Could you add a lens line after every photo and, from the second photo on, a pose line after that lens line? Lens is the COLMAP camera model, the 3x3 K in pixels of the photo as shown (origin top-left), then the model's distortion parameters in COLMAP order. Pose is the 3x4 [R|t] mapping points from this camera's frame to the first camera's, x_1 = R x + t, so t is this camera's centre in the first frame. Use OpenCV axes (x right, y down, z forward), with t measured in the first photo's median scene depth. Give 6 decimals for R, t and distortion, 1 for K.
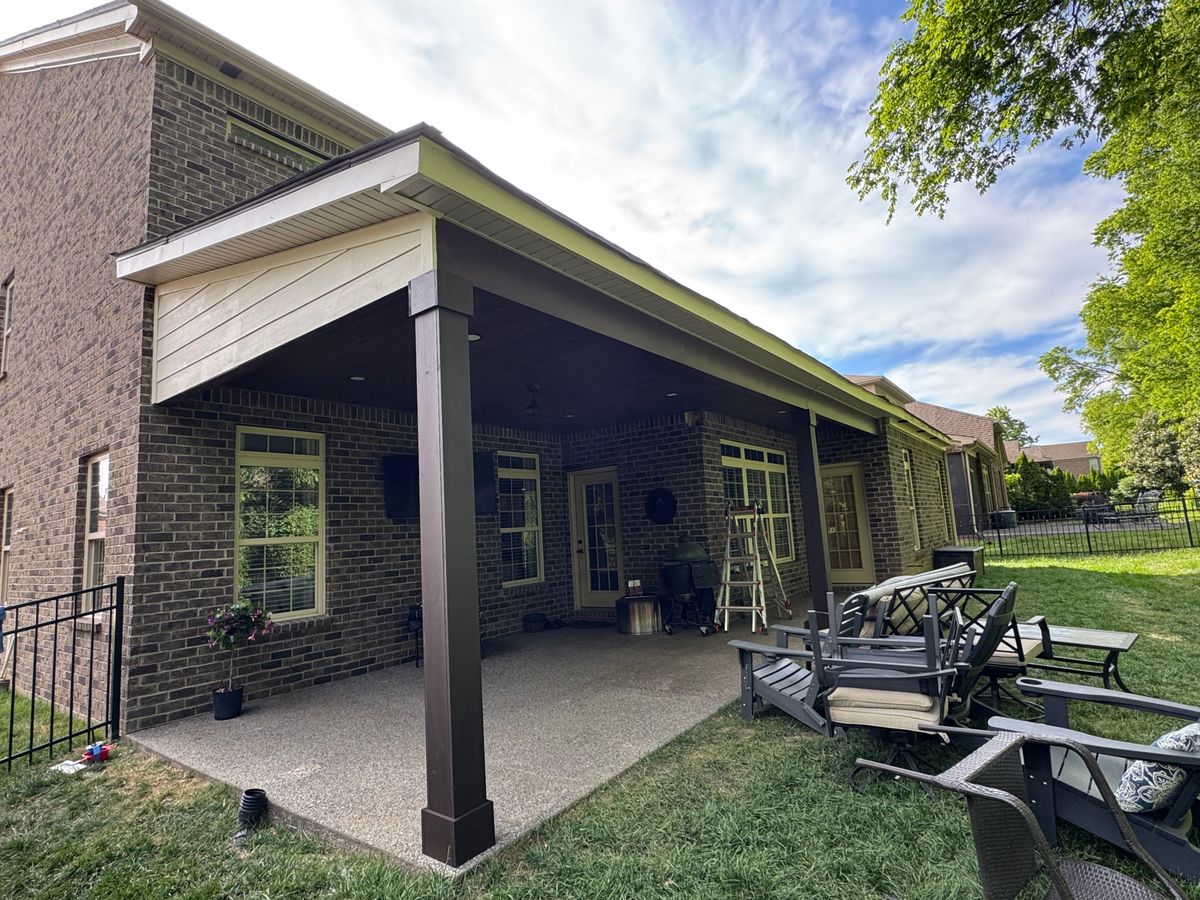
lens RADIAL K [[611.6, 0, 598.8], [0, 611.6, 451.7], [0, 0, 1]] dist [0.004498, 0.001242]
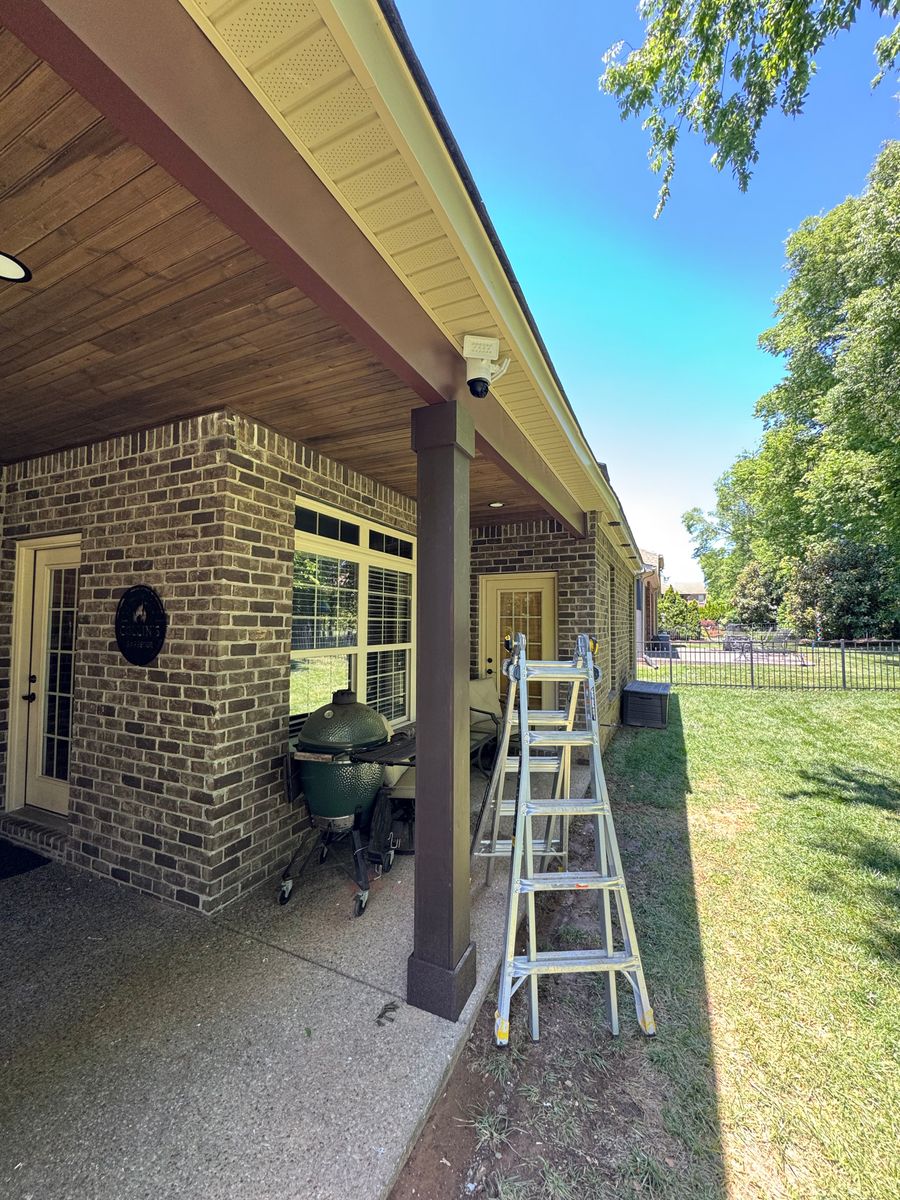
lens RADIAL K [[473.4, 0, 443.5], [0, 473.4, 602.0], [0, 0, 1]] dist [0.001912, 0.000339]
pose [[0.978020, 0.074421, 0.194780, 0.256078], [-0.089961, 0.993326, 0.072182, 0.026940], [-0.188108, -0.088118, 0.978187, 0.629256]]
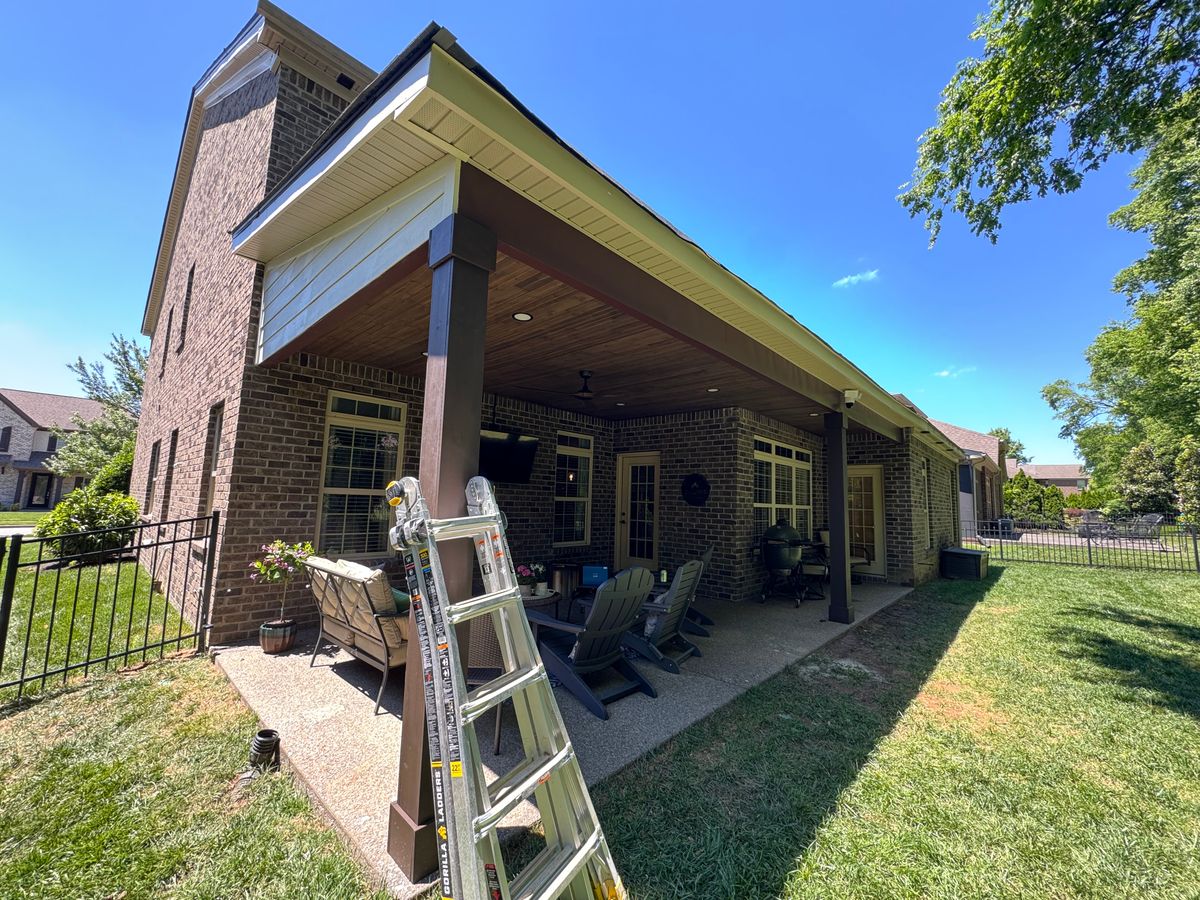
lens RADIAL K [[473.4, 0, 601.2], [0, 473.4, 448.8], [0, 0, 1]] dist [0.001912, 0.000339]
pose [[0.990754, 0.078988, -0.110307, 0.019717], [-0.076752, 0.996752, 0.024379, 0.005360], [0.111874, -0.015688, 0.993599, 0.113741]]
